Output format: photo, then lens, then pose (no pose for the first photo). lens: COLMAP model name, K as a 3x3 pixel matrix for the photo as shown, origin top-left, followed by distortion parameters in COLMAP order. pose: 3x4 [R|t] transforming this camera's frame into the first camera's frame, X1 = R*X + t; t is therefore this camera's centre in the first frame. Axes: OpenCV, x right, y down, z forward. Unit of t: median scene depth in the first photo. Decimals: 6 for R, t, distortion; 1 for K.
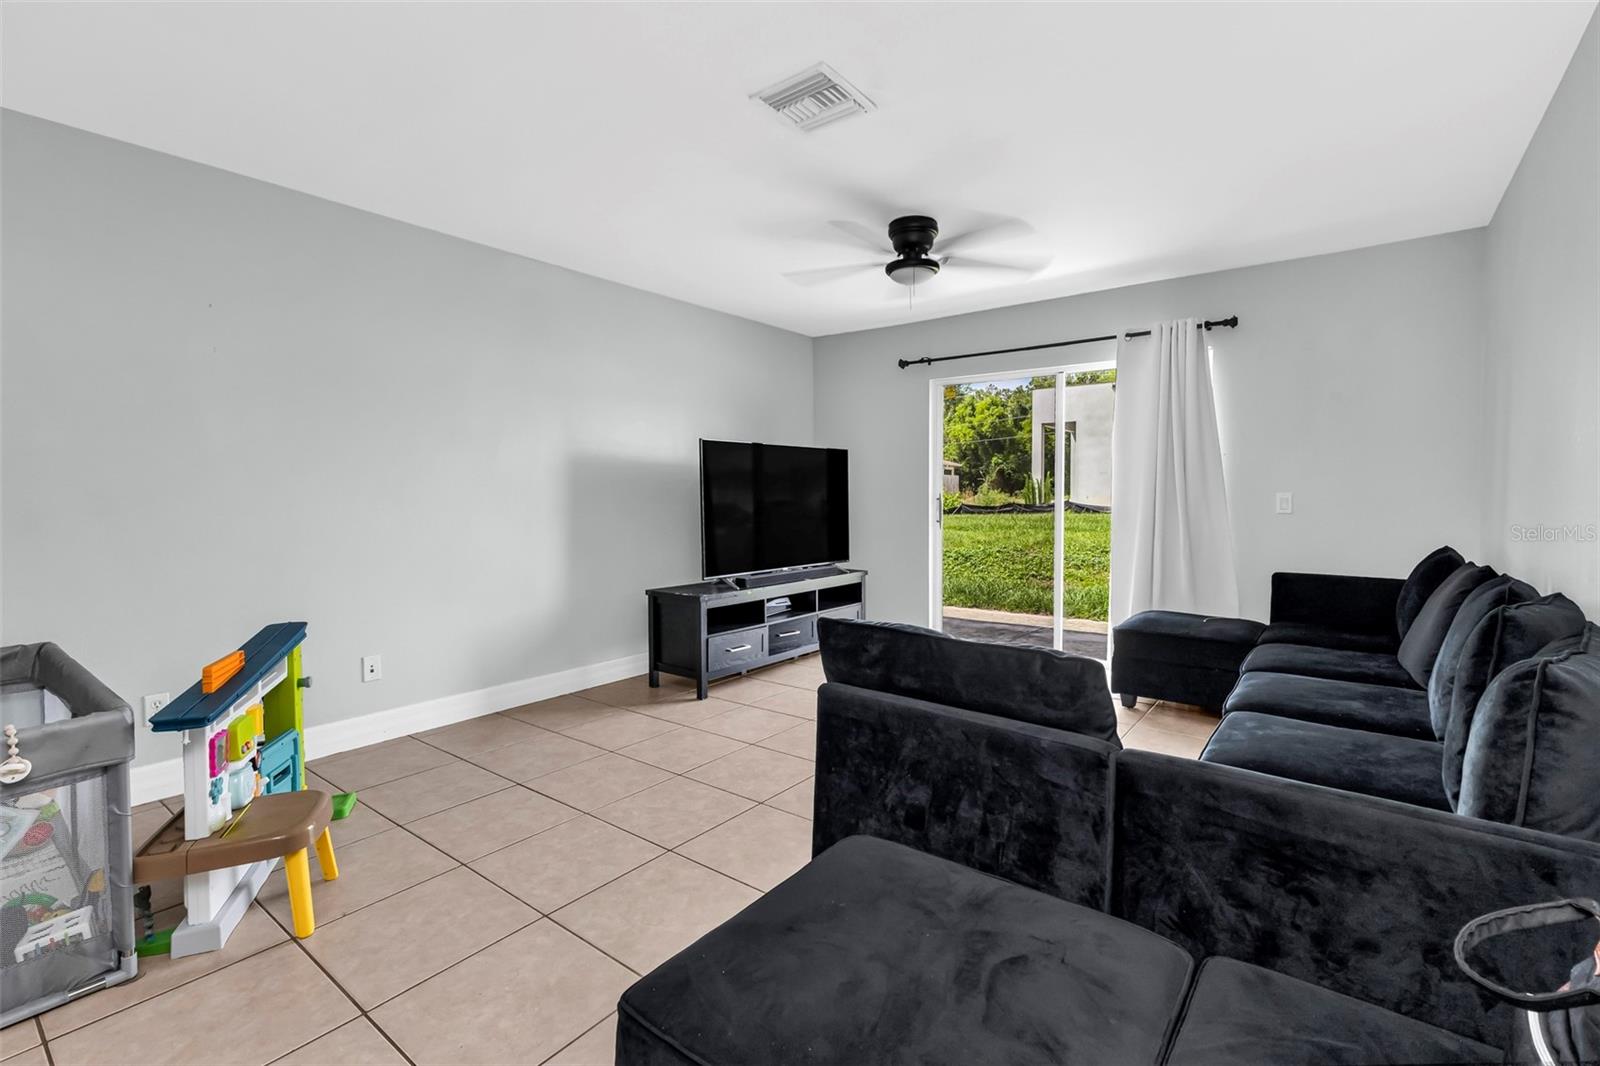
lens RADIAL K [[711.9, 0, 802.2], [0, 711.9, 518.0], [0, 0, 1]] dist [0.002127, 0.000303]
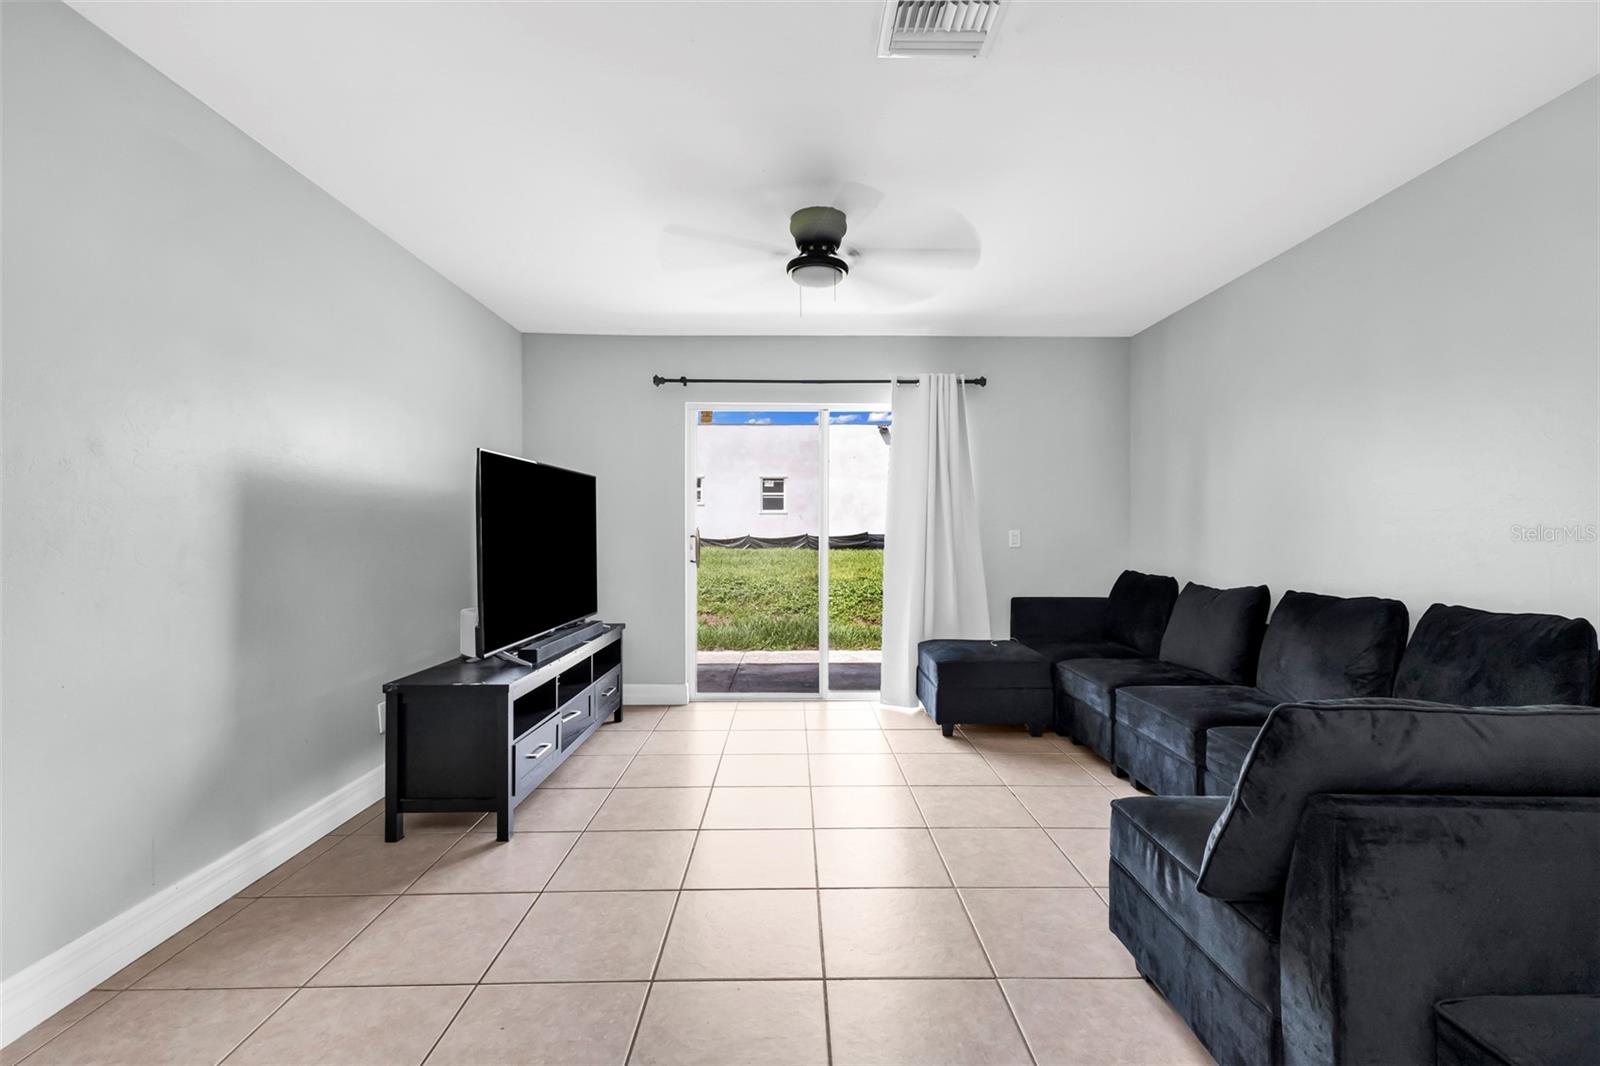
lens RADIAL K [[698.5, 0, 802.1], [0, 698.5, 527.7], [0, 0, 1]] dist [0.027754, 0.000154]
pose [[0.786332, 0.002855, 0.617798, -0.323448], [0.019867, 0.999355, -0.029905, -0.010805], [-0.617485, 0.035788, 0.785768, 0.296182]]
